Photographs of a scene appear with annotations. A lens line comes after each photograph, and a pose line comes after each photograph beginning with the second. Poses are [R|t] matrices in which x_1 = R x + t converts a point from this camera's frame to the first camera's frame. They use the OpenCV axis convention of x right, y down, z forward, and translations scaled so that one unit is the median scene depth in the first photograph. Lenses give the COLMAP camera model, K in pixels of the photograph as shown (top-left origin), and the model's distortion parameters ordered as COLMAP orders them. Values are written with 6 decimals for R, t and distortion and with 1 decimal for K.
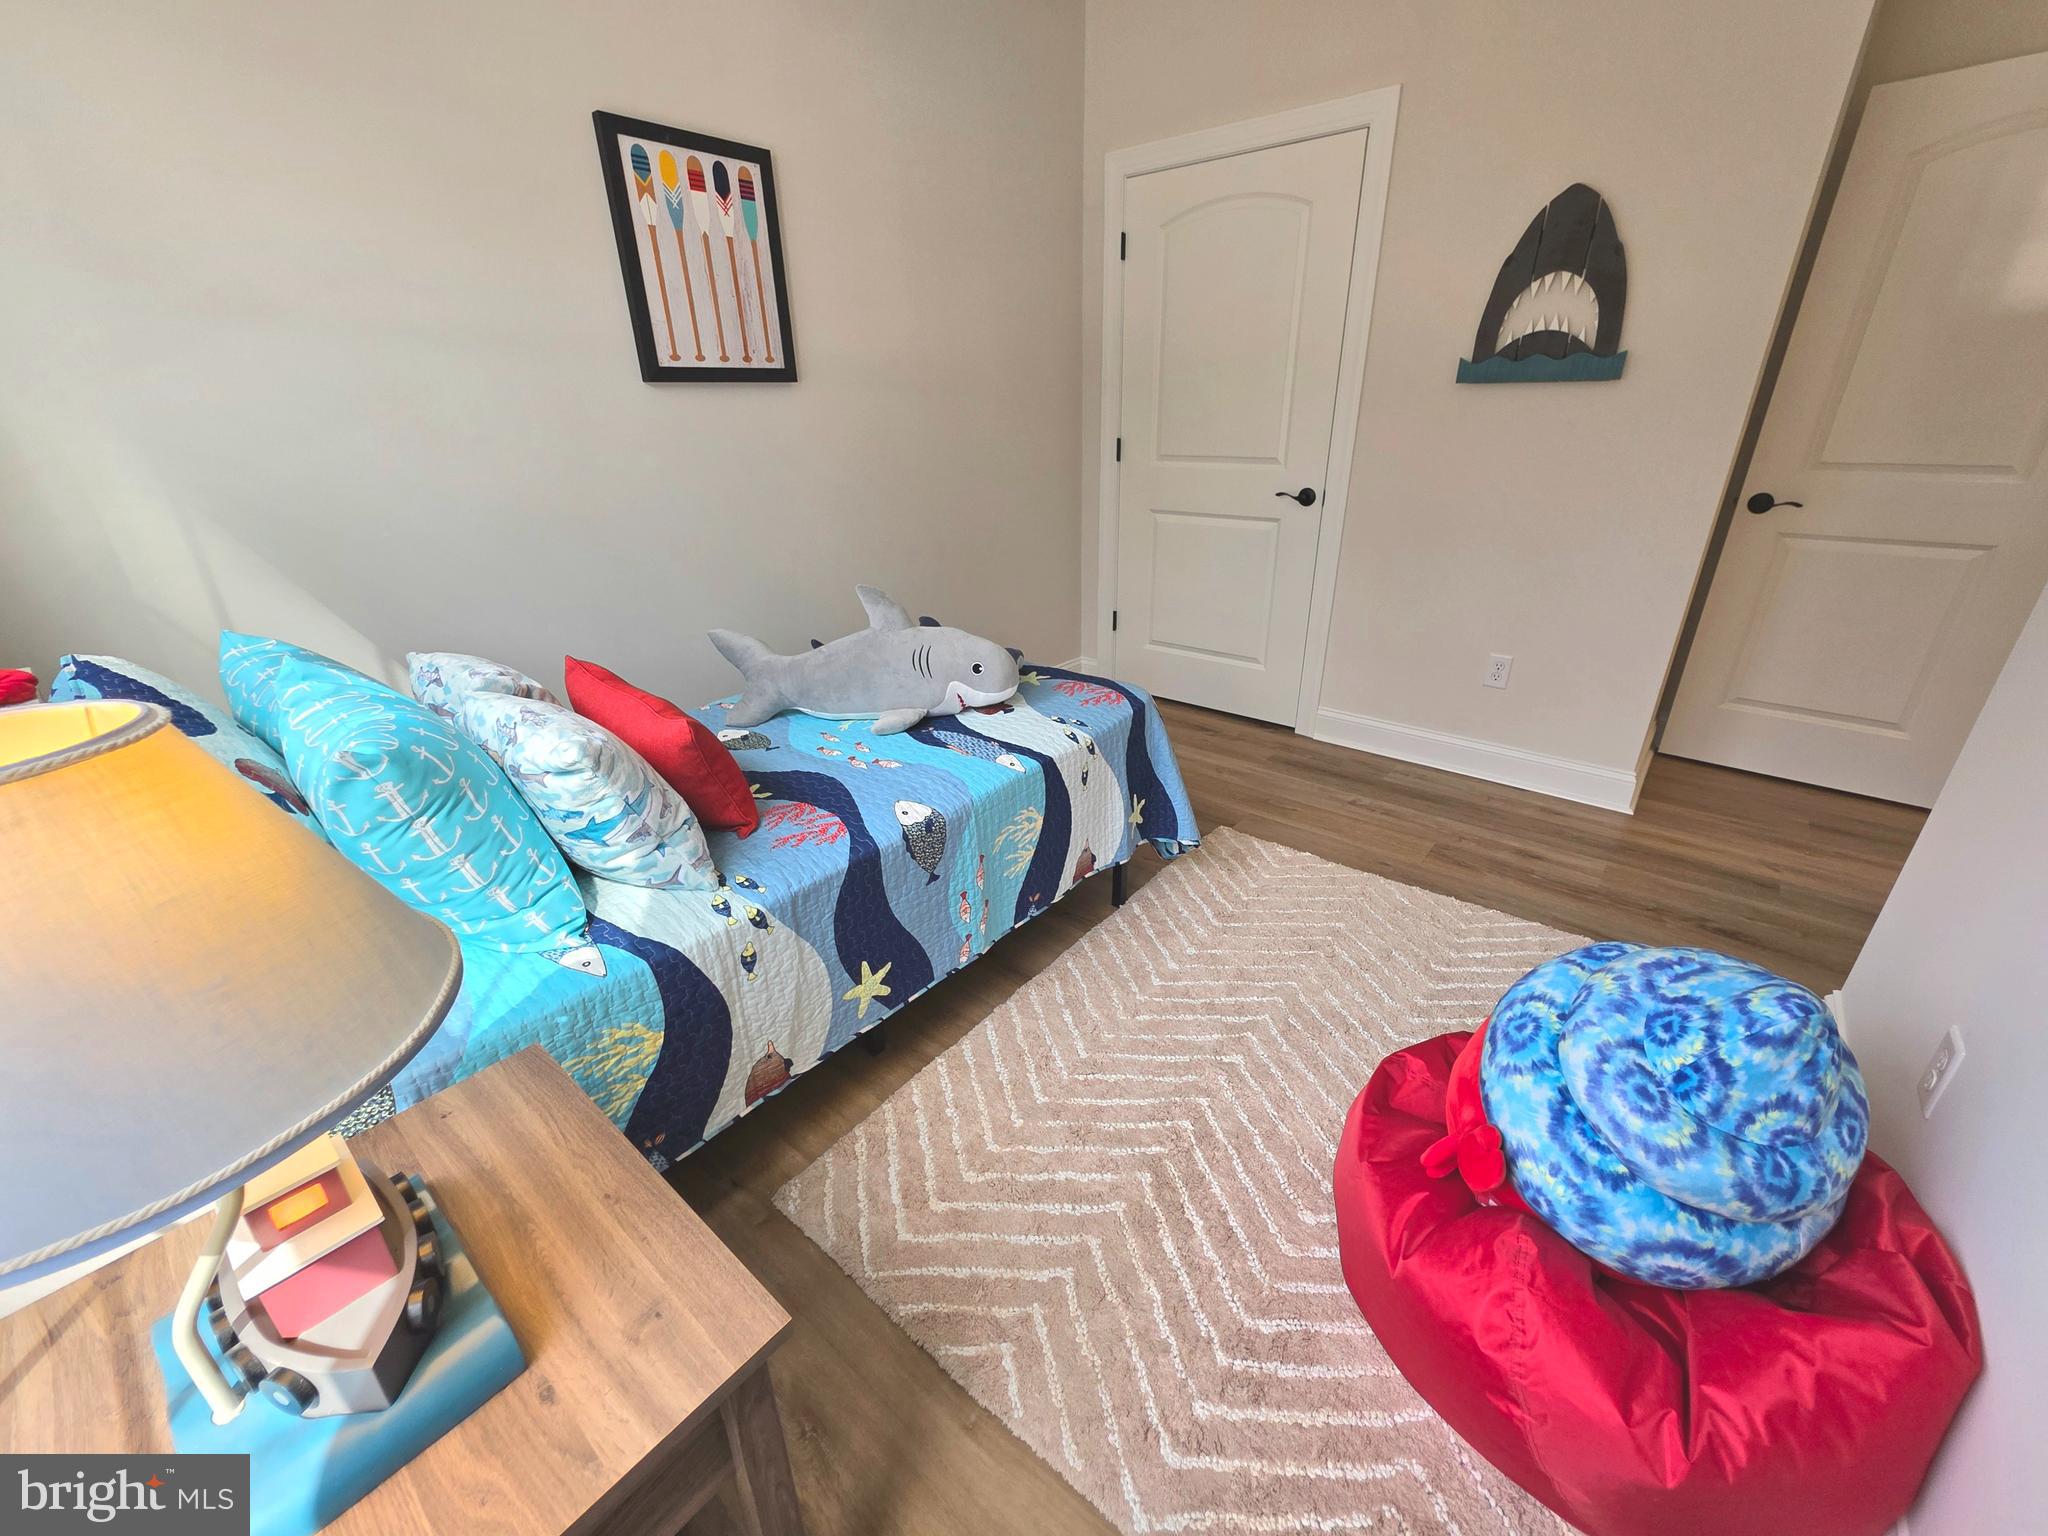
lens RADIAL K [[817.2, 0, 1025.6], [0, 817.2, 765.2], [0, 0, 1]] dist [0.002988, 0.000364]
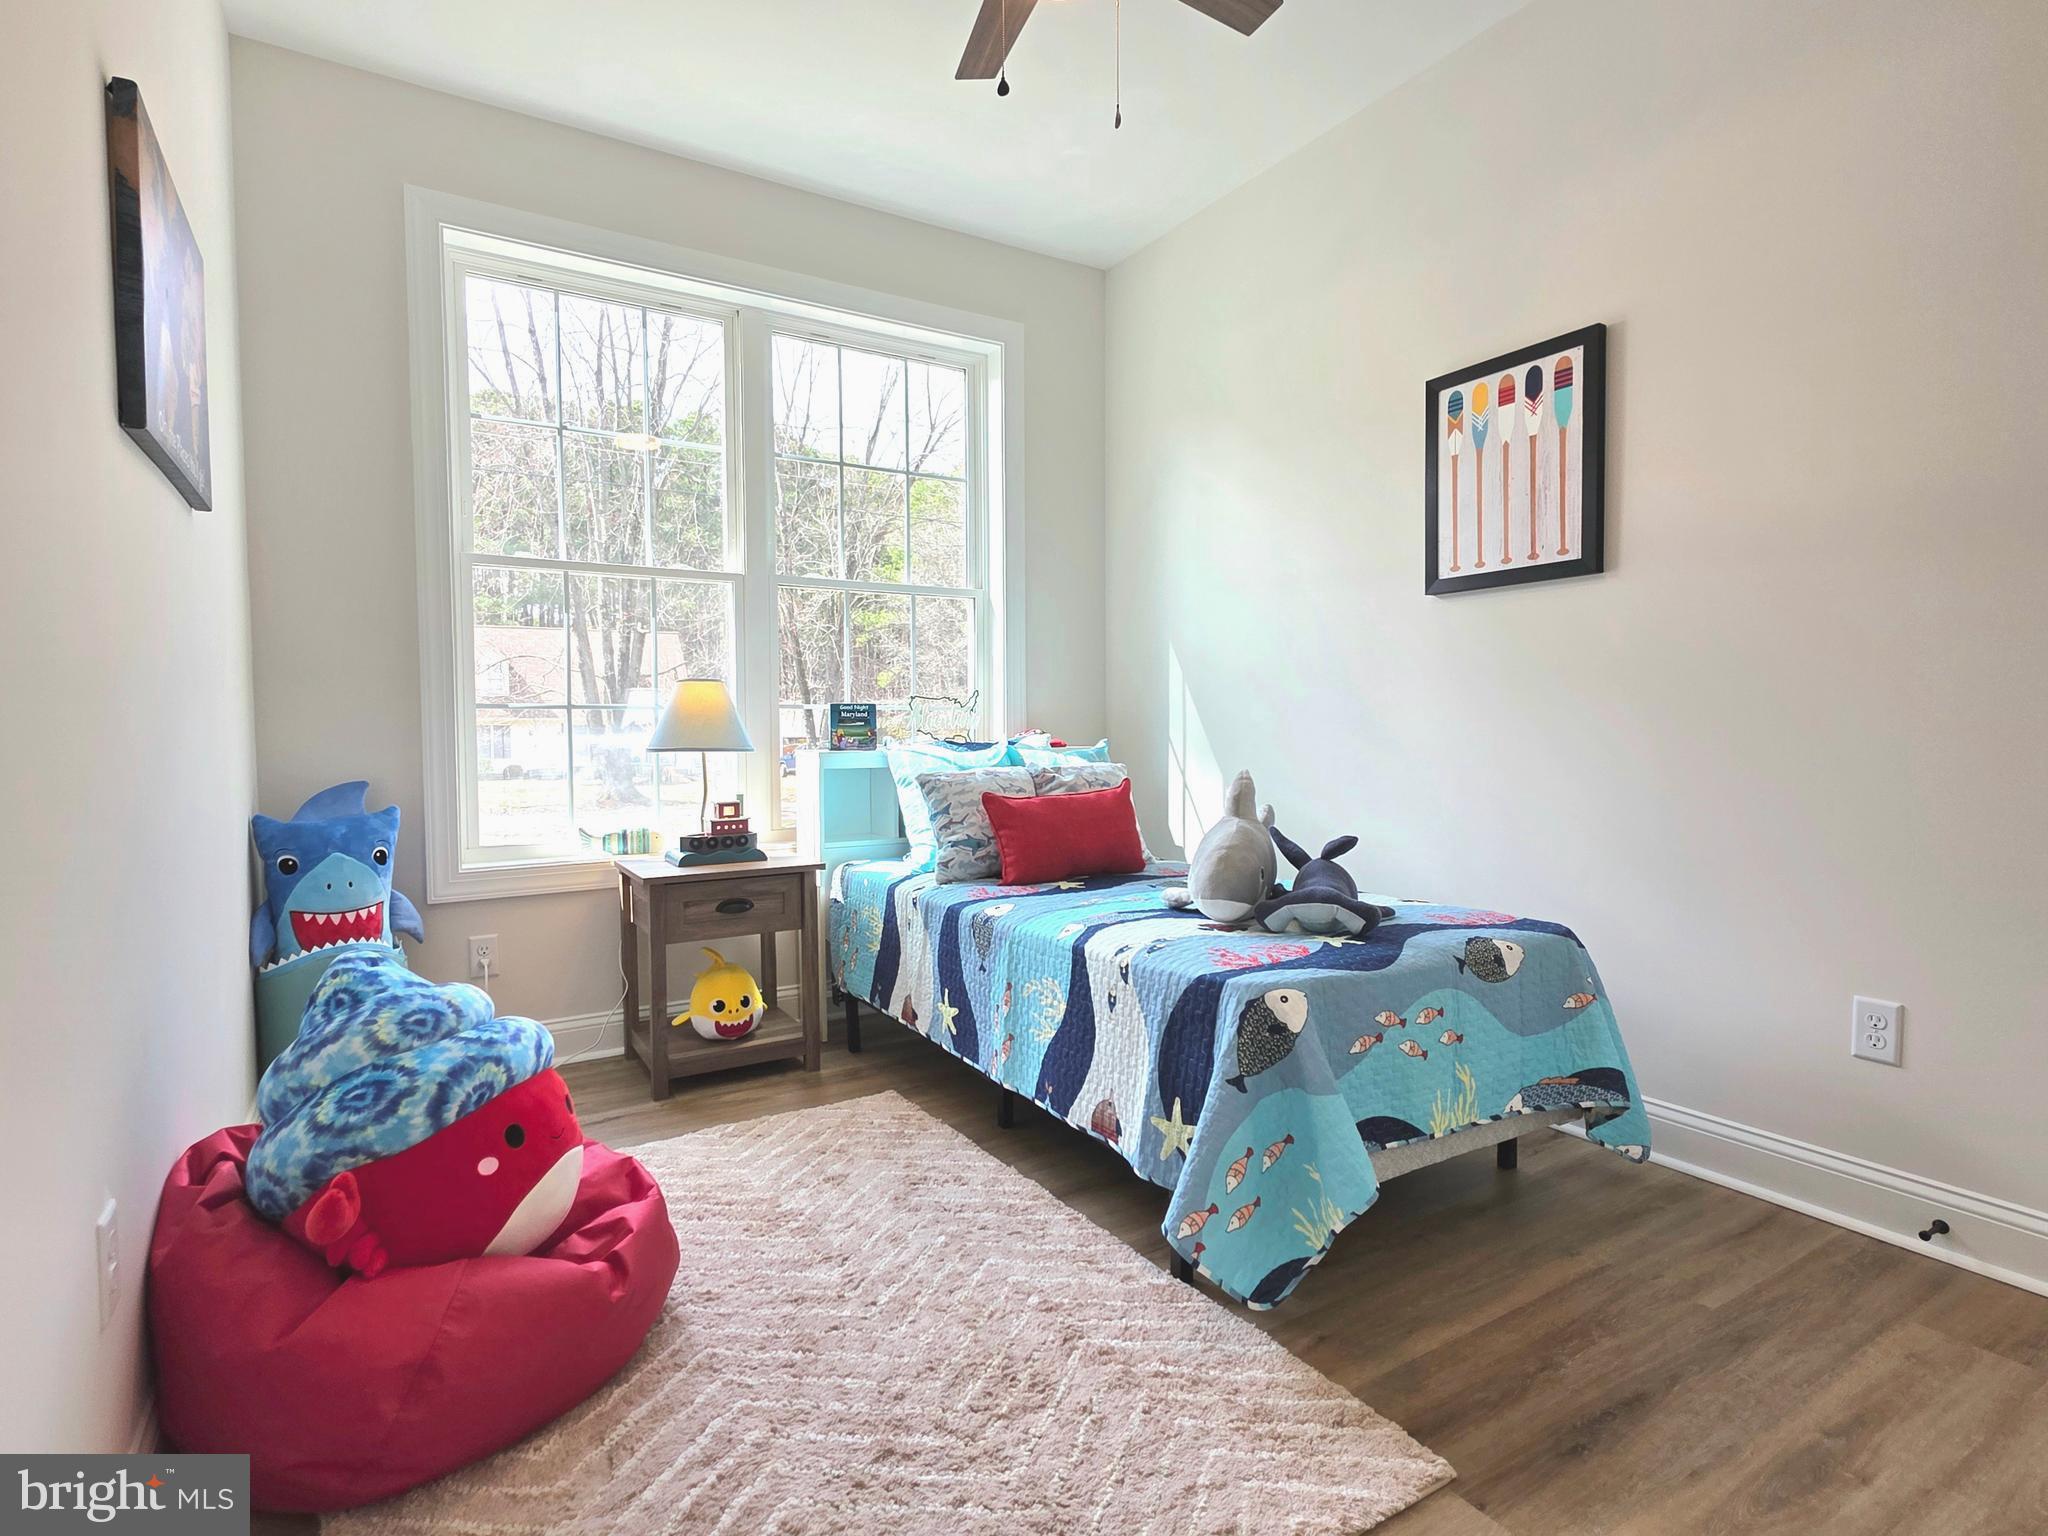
lens RADIAL K [[1034.8, 0, 1025.1], [0, 1034.8, 762.2], [0, 0, 1]] dist [0.000432, 0.000017]
pose [[-0.310661, 0.054308, -0.948968, 0.966385], [-0.376977, 0.909452, 0.175456, -0.318004], [0.872570, 0.412247, -0.262059, 1.001876]]
